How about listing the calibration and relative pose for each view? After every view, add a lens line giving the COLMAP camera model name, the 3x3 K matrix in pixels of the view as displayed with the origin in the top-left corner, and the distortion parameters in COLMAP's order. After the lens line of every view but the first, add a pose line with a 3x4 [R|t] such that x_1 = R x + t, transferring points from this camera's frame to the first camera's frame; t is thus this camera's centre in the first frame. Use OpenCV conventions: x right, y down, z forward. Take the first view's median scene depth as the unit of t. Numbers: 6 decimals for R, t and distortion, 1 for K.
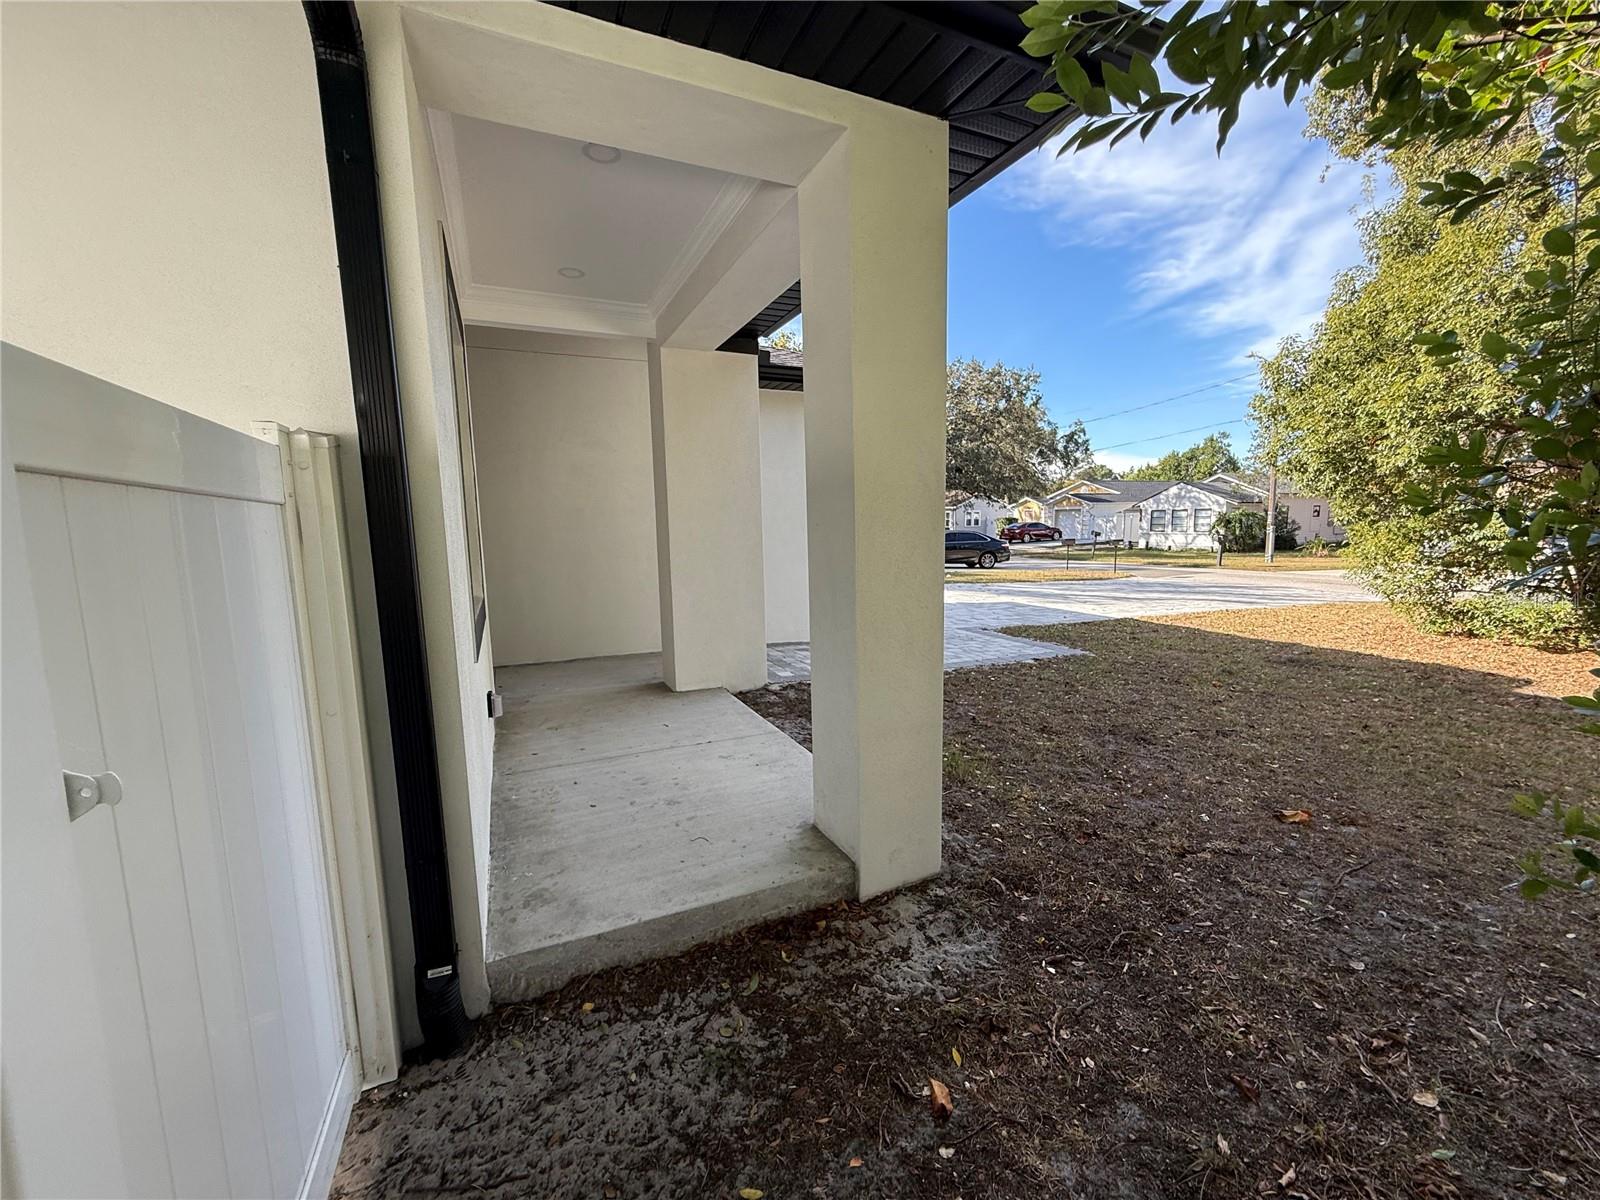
lens RADIAL K [[633.9, 0, 801.5], [0, 633.9, 602.7], [0, 0, 1]] dist [-0.000960, 0.000791]
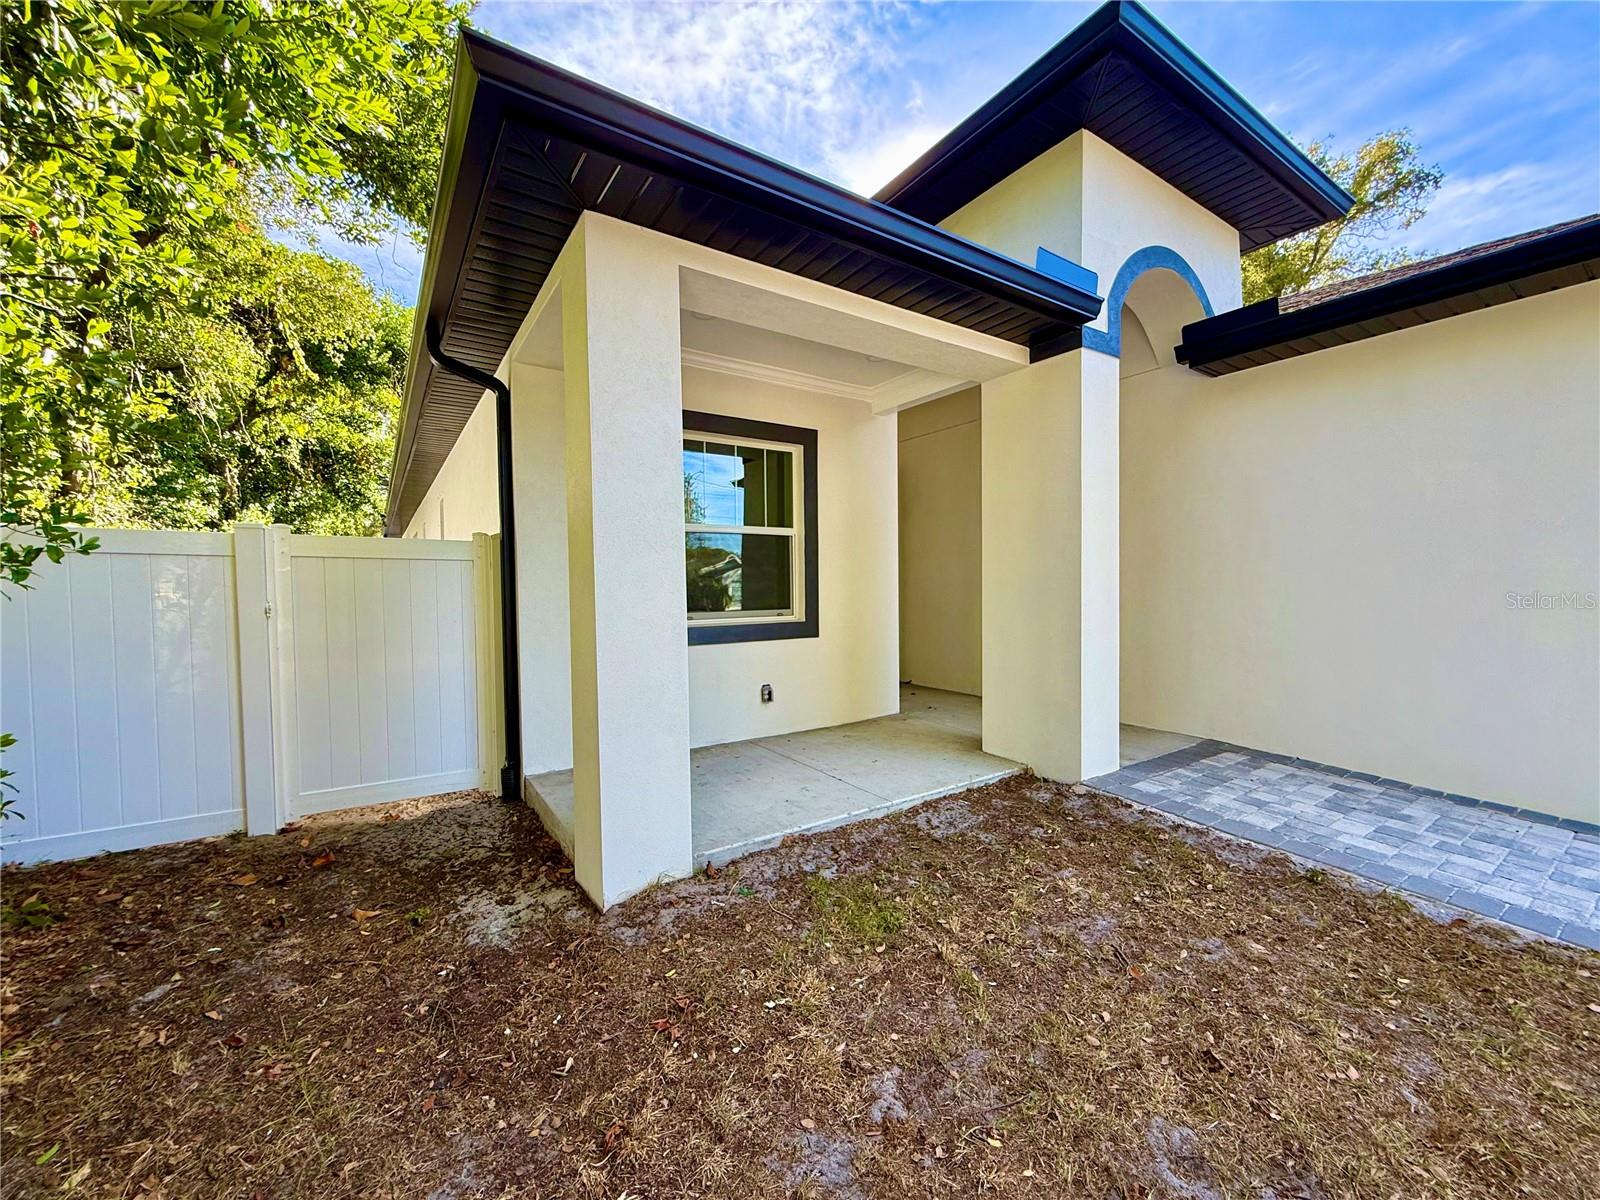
lens RADIAL K [[633.9, 0, 802.4], [0, 633.9, 602.0], [0, 0, 1]] dist [-0.000960, 0.000791]
pose [[0.156807, 0.041625, -0.986752, 1.397267], [-0.120287, 0.992478, 0.022752, -0.131557], [0.980277, 0.115126, 0.160635, 1.240314]]
